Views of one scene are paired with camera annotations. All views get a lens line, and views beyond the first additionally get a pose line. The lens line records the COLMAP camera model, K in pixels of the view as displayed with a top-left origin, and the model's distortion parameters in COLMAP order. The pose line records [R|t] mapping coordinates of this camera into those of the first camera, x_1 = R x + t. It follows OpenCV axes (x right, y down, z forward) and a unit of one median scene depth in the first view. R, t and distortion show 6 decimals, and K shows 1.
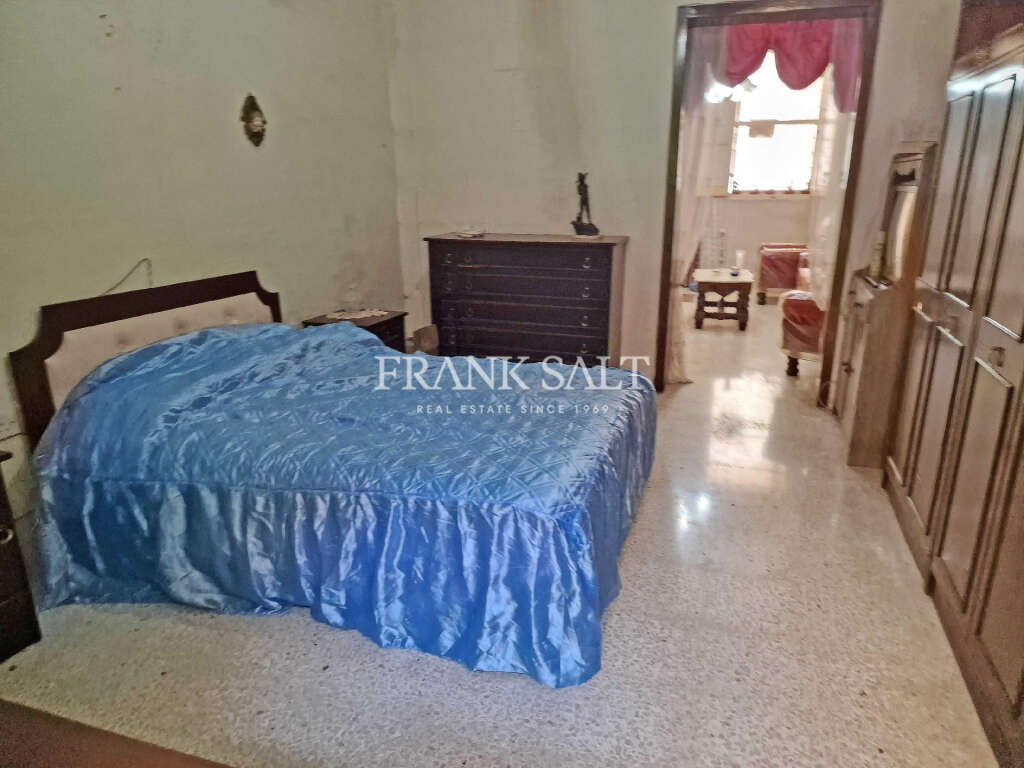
lens RADIAL K [[679.5, 0, 508.6], [0, 679.5, 388.3], [0, 0, 1]] dist [0.037307, -0.001586]
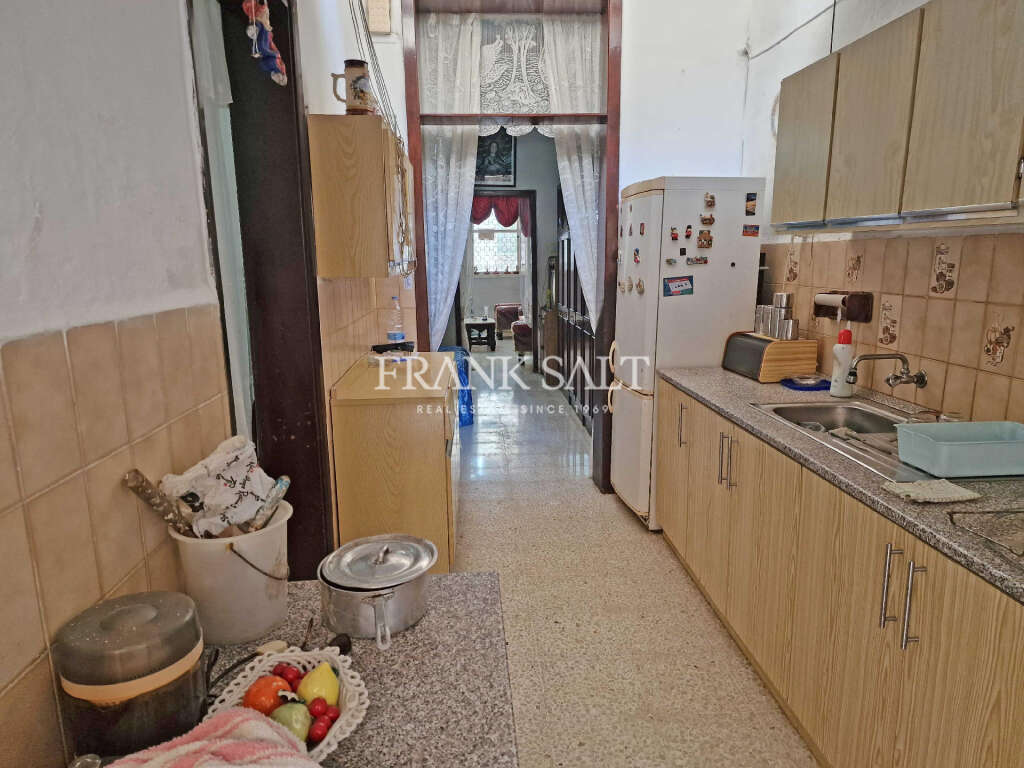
lens RADIAL K [[679.5, 0, 508.6], [0, 679.5, 388.3], [0, 0, 1]] dist [0.037307, -0.001586]
pose [[0.926883, -0.078265, 0.367101, -0.260959], [0.118447, 0.989035, -0.088204, 0.166020], [-0.356172, 0.125236, 0.925990, -0.599830]]
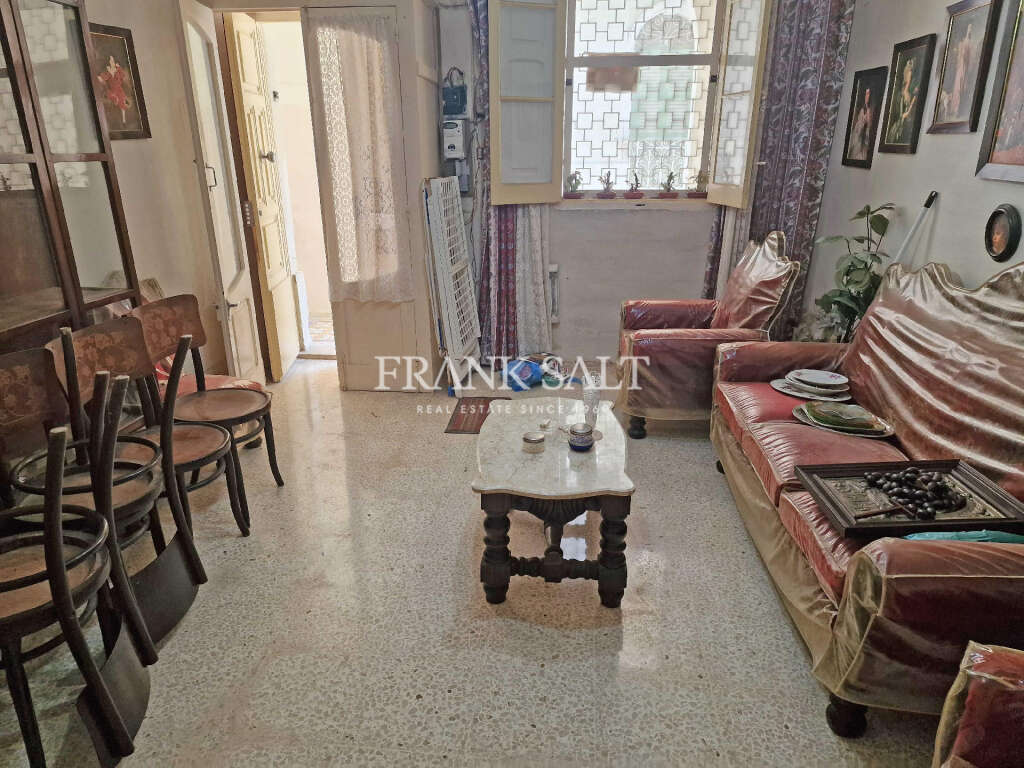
lens RADIAL K [[665.3, 0, 480.0], [0, 665.3, 384.1], [0, 0, 1]] dist [0.000578, -0.000140]
pose [[0.983216, -0.071629, 0.167794, 0.218603], [0.061349, 0.995953, 0.065678, -0.237493], [-0.171819, -0.054282, 0.983632, 0.659754]]
